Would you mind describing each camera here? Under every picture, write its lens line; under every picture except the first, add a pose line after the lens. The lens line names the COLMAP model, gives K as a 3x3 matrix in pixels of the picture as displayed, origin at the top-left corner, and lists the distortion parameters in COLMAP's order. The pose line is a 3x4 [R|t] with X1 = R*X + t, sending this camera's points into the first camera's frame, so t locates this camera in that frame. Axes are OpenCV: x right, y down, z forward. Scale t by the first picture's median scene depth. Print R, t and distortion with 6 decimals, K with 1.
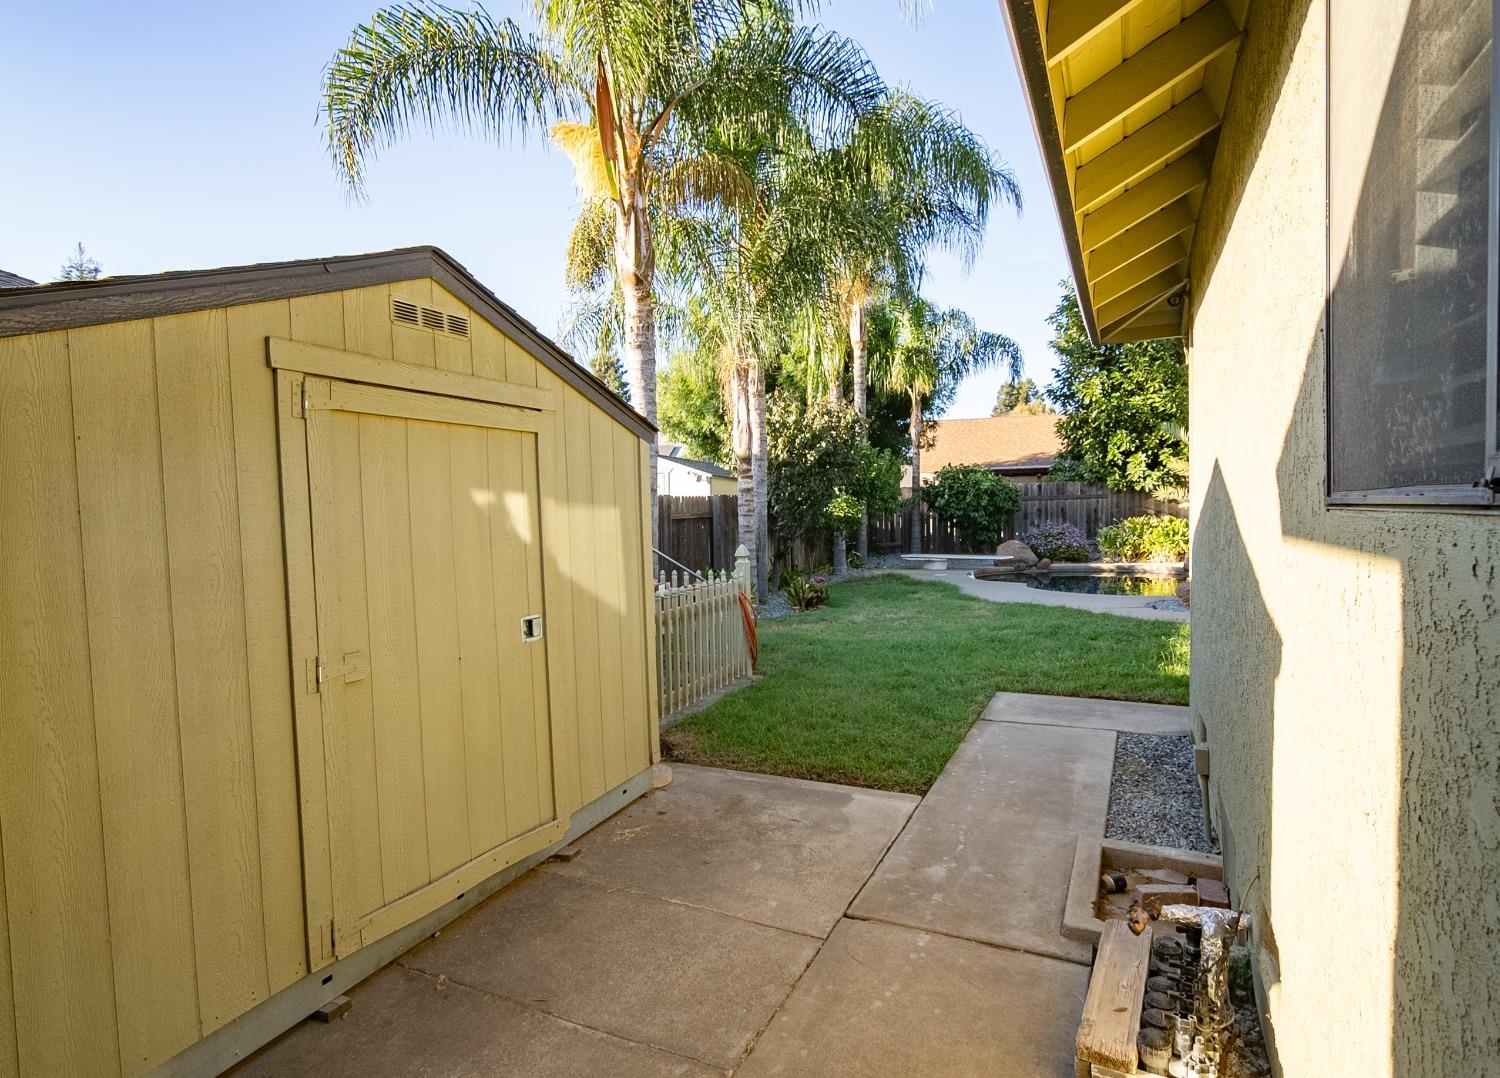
lens RADIAL K [[779.1, 0, 741.6], [0, 779.1, 545.3], [0, 0, 1]] dist [0.006227, 0.000258]
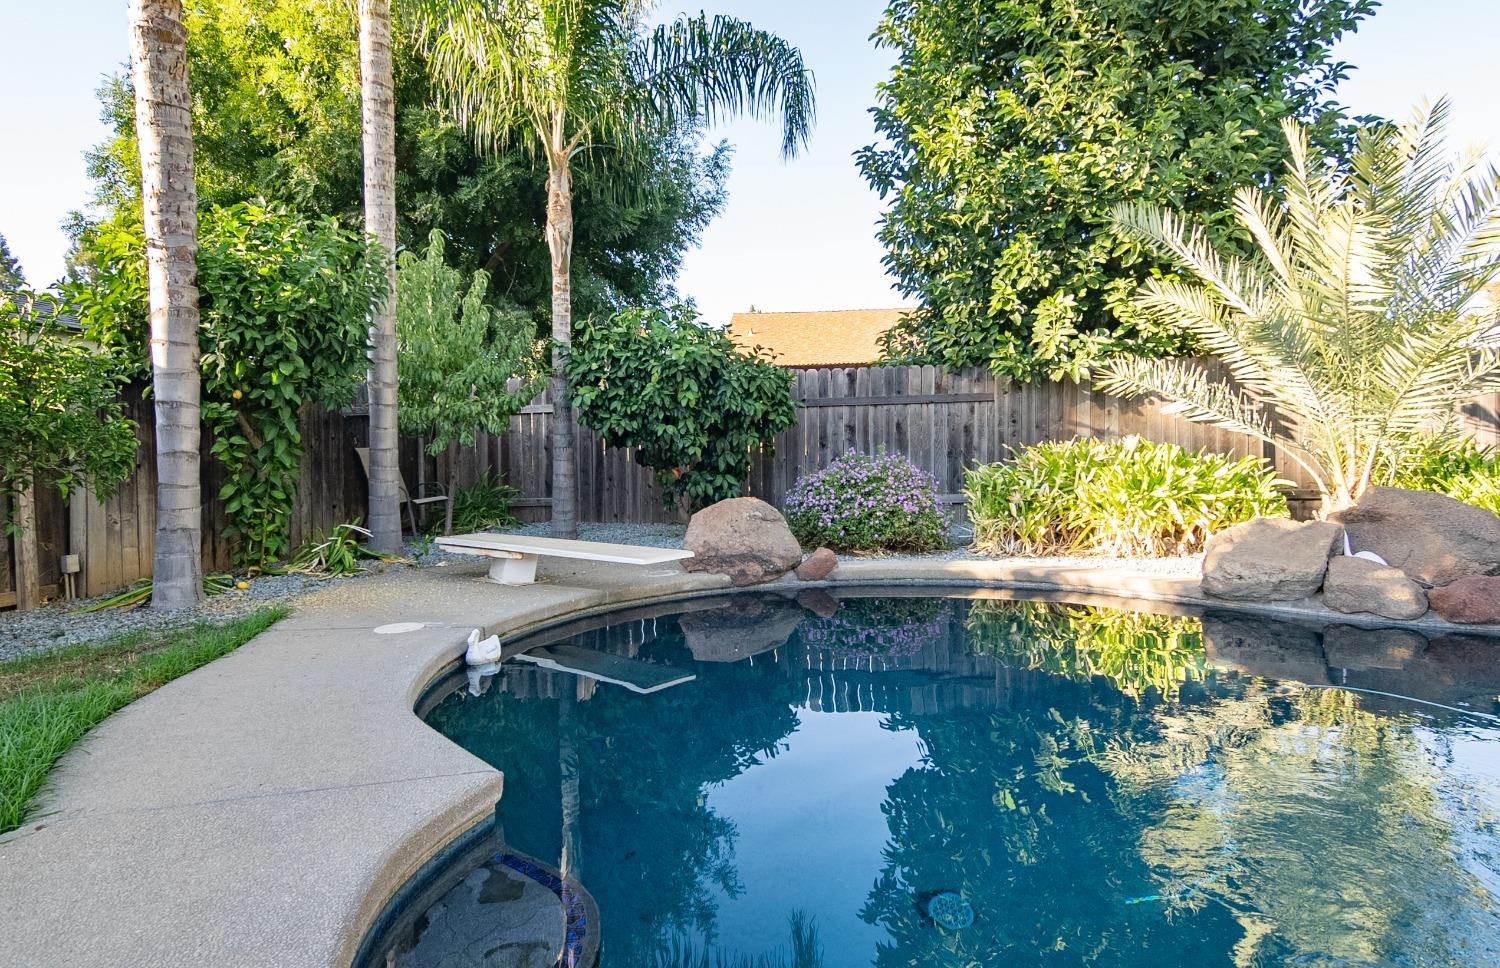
lens RADIAL K [[816.8, 0, 739.2], [0, 816.8, 473.8], [0, 0, 1]] dist [-0.002745, 0.000613]
pose [[0.992340, 0.005414, 0.123417, 0.282730], [-0.003013, 0.999803, -0.019633, -0.009404], [-0.123499, 0.019111, 0.992161, 0.584801]]
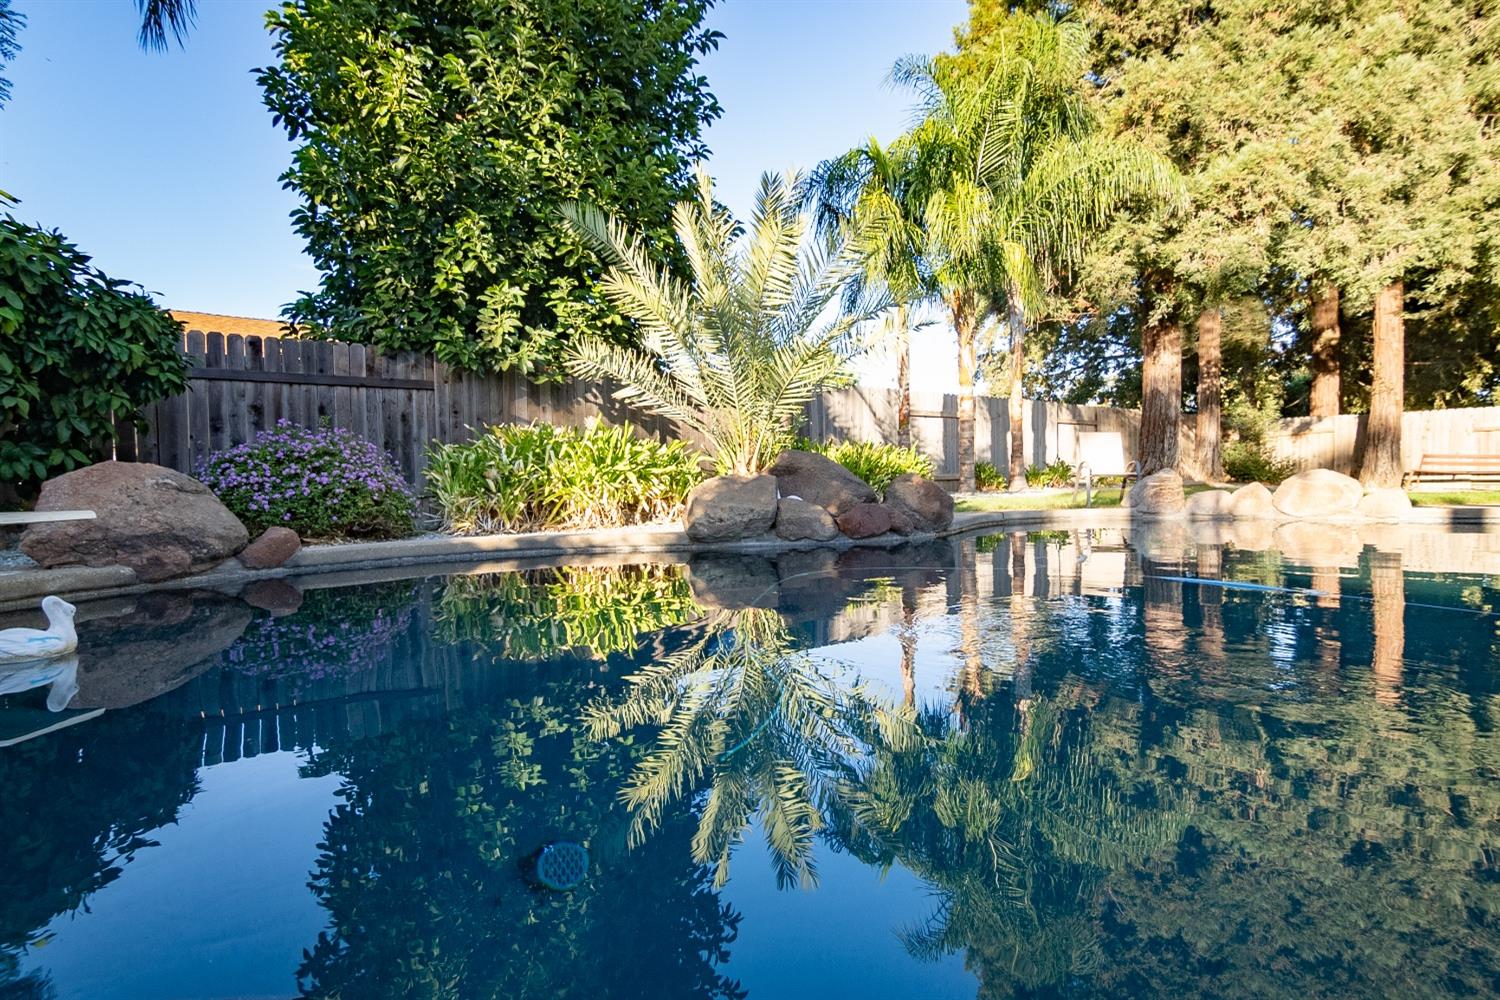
lens RADIAL K [[744.2, 0, 756.1], [0, 744.2, 509.9], [0, 0, 1]] dist [-0.007465, 0.002991]
pose [[0.587736, -0.018829, 0.808834, 0.256666], [0.048233, 0.998766, -0.011799, 0.020570], [-0.807614, 0.045947, 0.587919, 0.657828]]
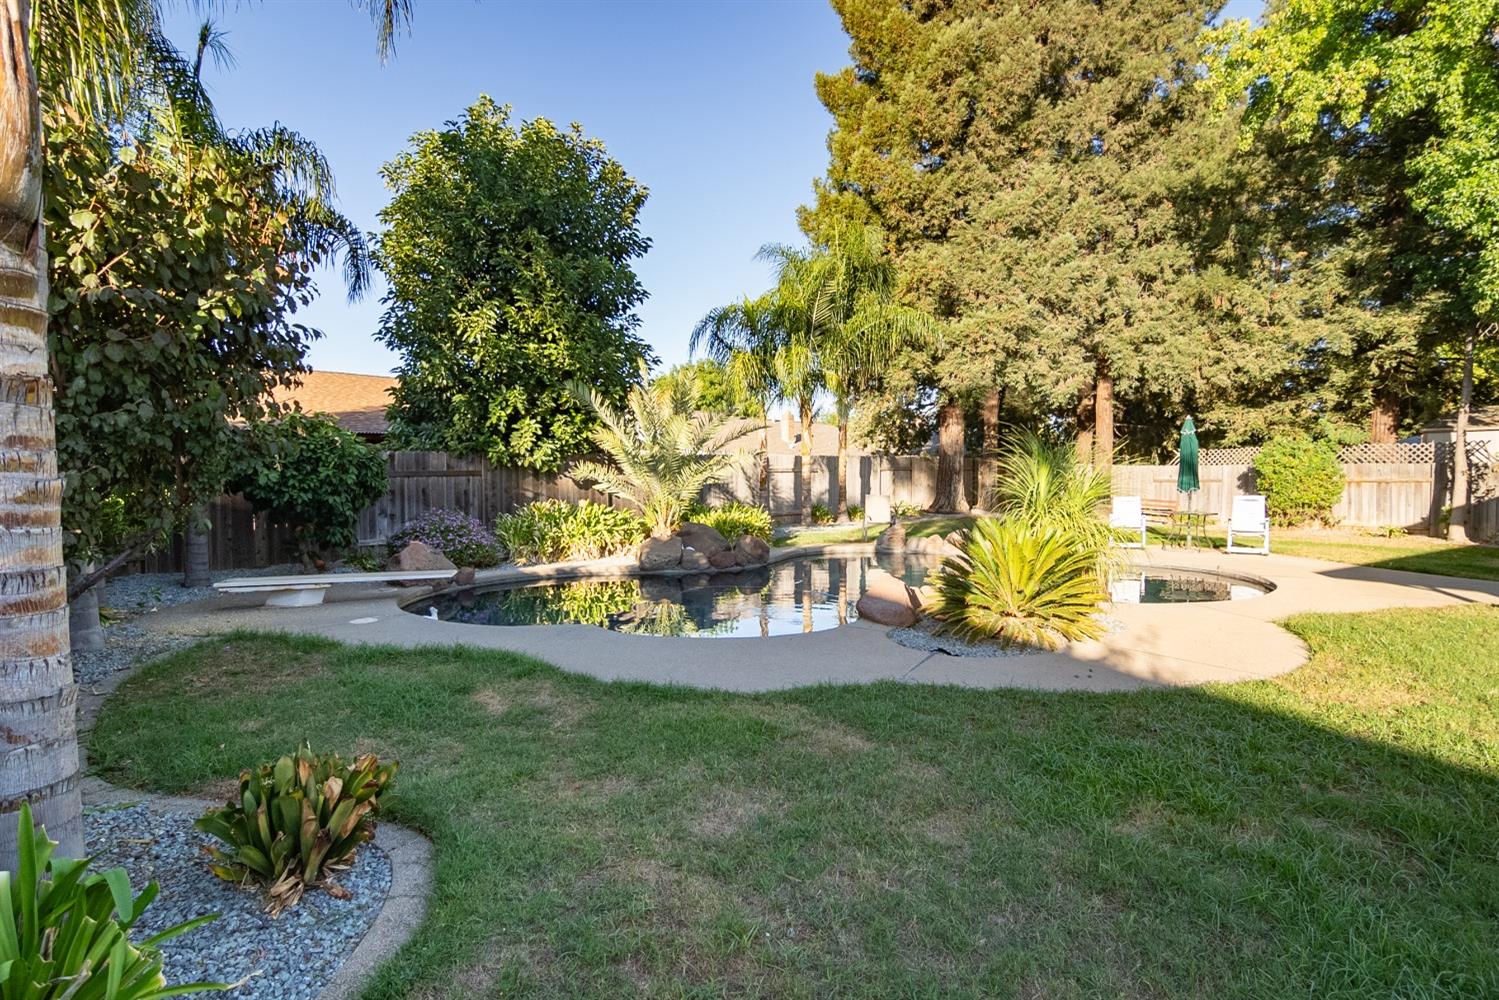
lens RADIAL K [[743.7, 0, 743.1], [0, 743.7, 515.4], [0, 0, 1]] dist [-0.007465, 0.002991]
pose [[0.490979, -0.025348, 0.870803, -0.029135], [0.035478, 0.999329, 0.009086, -0.021732], [-0.870449, 0.026433, 0.491549, 0.463658]]
